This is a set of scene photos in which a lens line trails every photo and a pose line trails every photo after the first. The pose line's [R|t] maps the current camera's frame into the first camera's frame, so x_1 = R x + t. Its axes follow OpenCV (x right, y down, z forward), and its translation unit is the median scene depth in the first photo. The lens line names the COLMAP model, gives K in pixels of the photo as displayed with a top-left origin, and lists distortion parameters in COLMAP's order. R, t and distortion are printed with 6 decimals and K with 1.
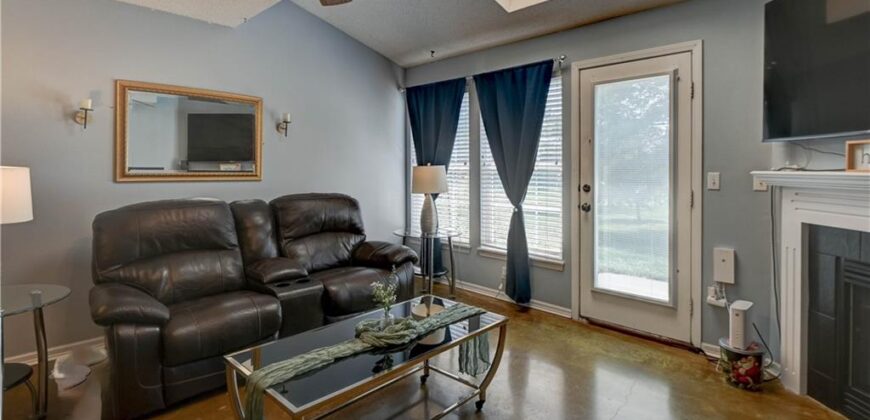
lens RADIAL K [[412.9, 0, 451.6], [0, 412.9, 170.7], [0, 0, 1]] dist [0.002698, -0.001575]
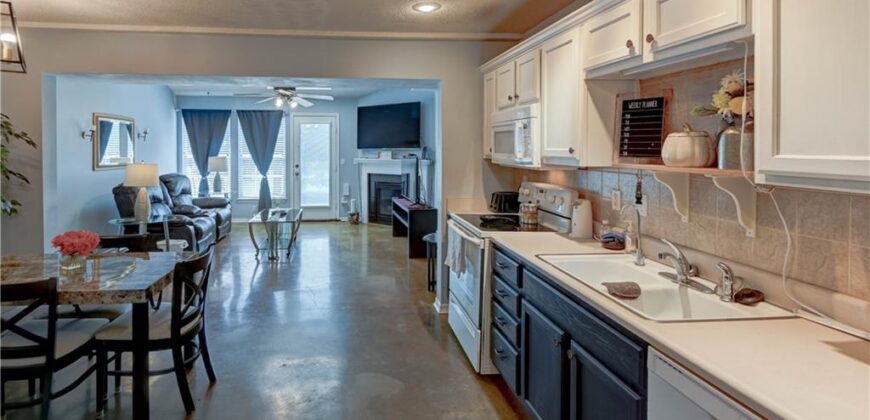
lens RADIAL K [[412.9, 0, 372.3], [0, 412.9, 149.6], [0, 0, 1]] dist [0.002698, -0.001575]
pose [[0.662248, -0.002028, 0.749282, -1.171004], [0.005246, 0.999984, -0.001930, -0.044525], [-0.749267, 0.005209, 0.662248, -0.906949]]
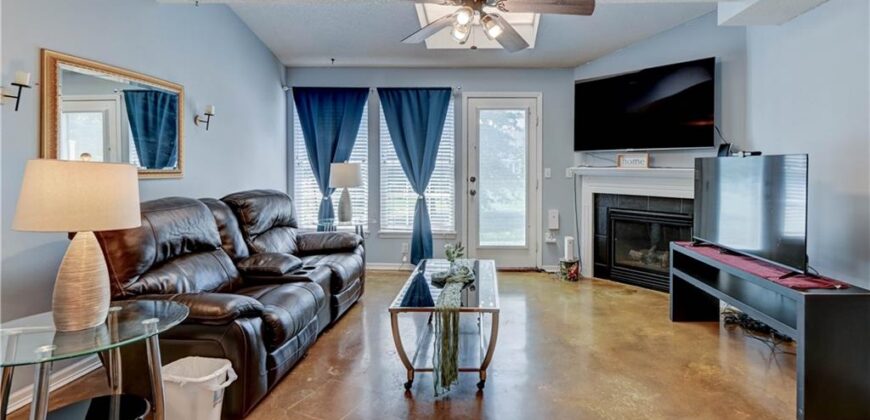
lens RADIAL K [[412.9, 0, 473.9], [0, 412.9, 167.2], [0, 0, 1]] dist [0.002698, -0.001575]
pose [[0.745445, -0.000136, 0.666567, -0.641648], [0.001063, 0.999999, -0.000986, 0.000960], [-0.666567, 0.001444, 0.745444, -0.090293]]
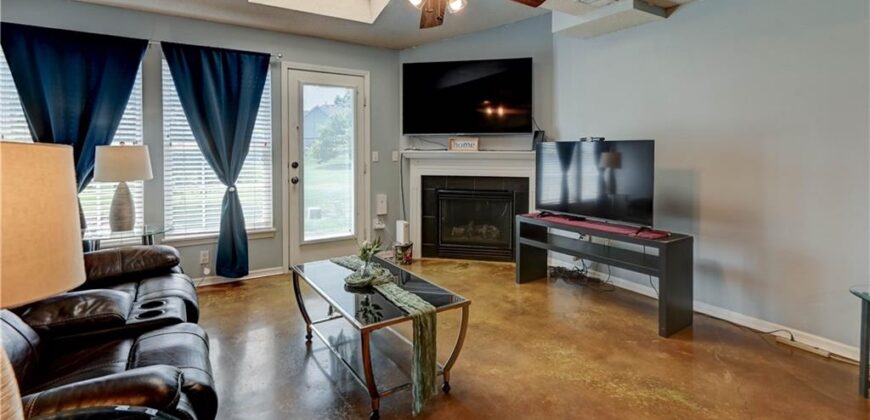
lens RADIAL K [[412.9, 0, 439.6], [0, 412.9, 155.3], [0, 0, 1]] dist [0.002698, -0.001575]
pose [[0.238741, -0.011853, 0.971011, -0.780471], [0.005453, 0.999926, 0.010865, 0.001664], [-0.971068, 0.002701, 0.238788, 0.275242]]
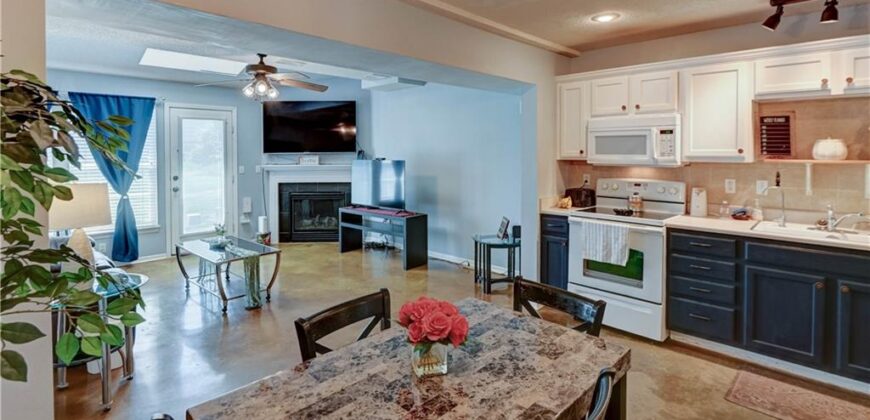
lens RADIAL K [[412.9, 0, 435.7], [0, 412.9, 150.8], [0, 0, 1]] dist [0.002698, -0.001575]
pose [[0.006118, 0.000740, 0.999981, -1.362481], [0.014801, 0.999890, -0.000831, -0.052026], [-0.999872, 0.014806, 0.006107, -0.081225]]
